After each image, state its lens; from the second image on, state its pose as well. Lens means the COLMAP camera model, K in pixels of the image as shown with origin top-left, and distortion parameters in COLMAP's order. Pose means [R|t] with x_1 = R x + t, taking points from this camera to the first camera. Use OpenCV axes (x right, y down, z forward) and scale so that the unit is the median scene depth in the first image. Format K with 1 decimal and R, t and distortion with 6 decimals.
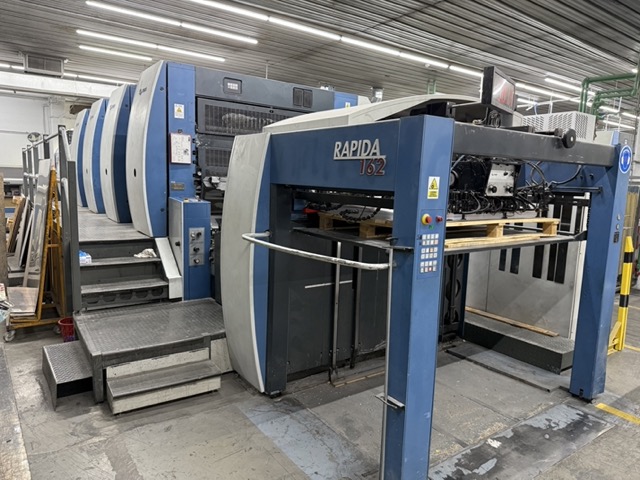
lens RADIAL K [[439.3, 0, 320.0], [0, 439.3, 240.0], [0, 0, 1]] dist [0.054098, -0.065746]
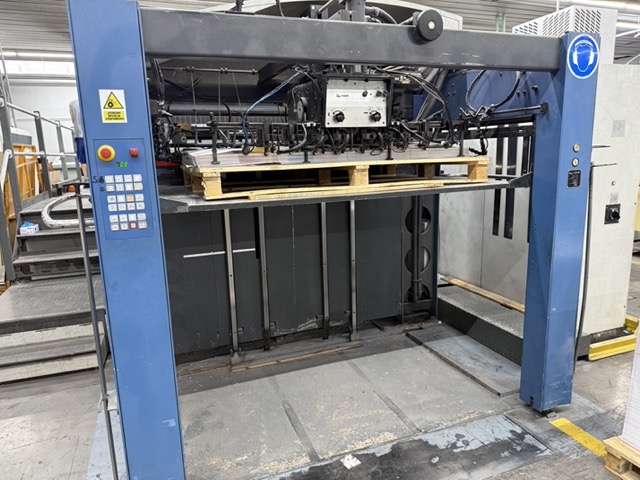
lens RADIAL K [[439.3, 0, 320.0], [0, 439.3, 240.0], [0, 0, 1]] dist [0.054098, -0.065746]
pose [[0.965747, -0.013451, -0.259138, 0.460690], [0.028851, 0.998030, 0.055718, 0.037171], [0.257878, -0.061286, 0.964232, 0.249029]]
